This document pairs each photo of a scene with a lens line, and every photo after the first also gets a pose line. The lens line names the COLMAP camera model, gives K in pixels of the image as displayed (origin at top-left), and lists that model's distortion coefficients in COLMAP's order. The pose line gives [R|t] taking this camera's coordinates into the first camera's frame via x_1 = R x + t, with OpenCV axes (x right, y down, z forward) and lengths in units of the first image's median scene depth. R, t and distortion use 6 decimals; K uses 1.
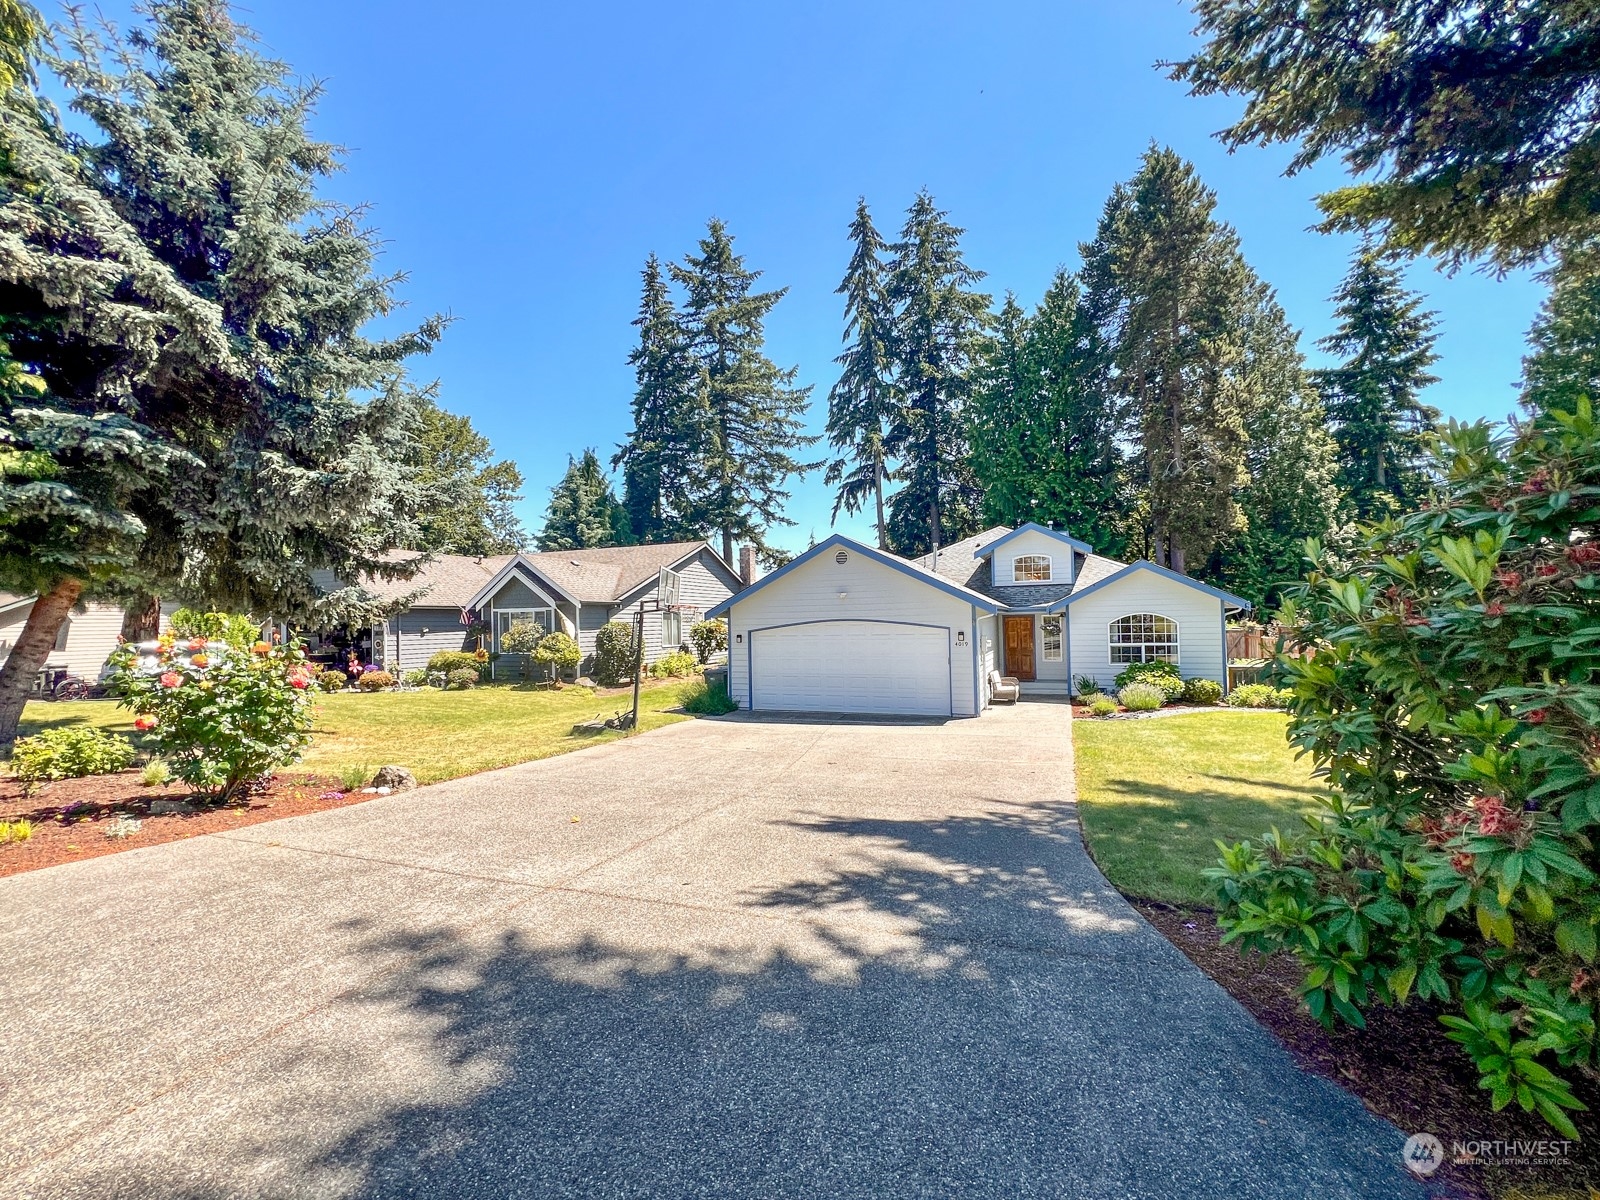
lens RADIAL K [[633.9, 0, 800.0], [0, 633.9, 600.0], [0, 0, 1]] dist [0.000648, 0.000076]
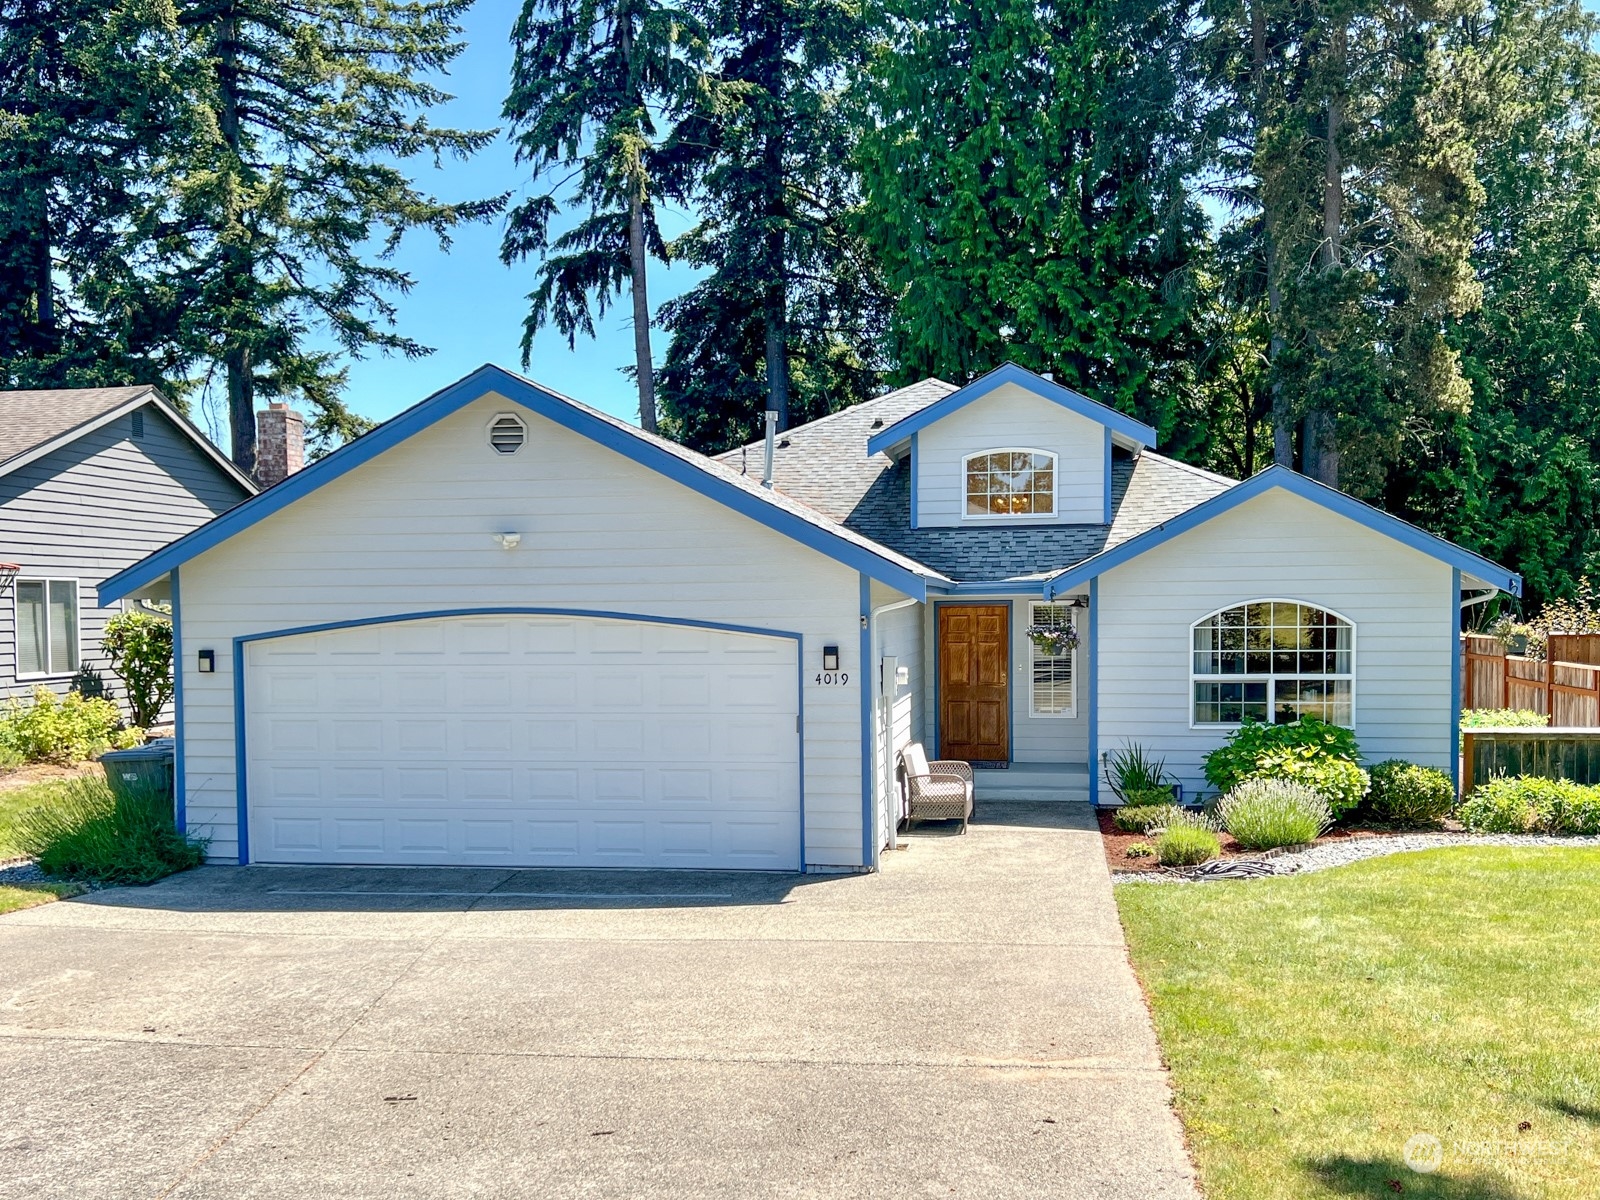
lens RADIAL K [[1316.9, 0, 800.0], [0, 1316.9, 600.0], [0, 0, 1]] dist [0.143400, -0.001990]
pose [[0.975479, 0.009981, 0.219867, 0.042163], [-0.016315, 0.999502, 0.027012, 0.002034], [-0.219488, -0.029937, 0.975156, 0.160606]]
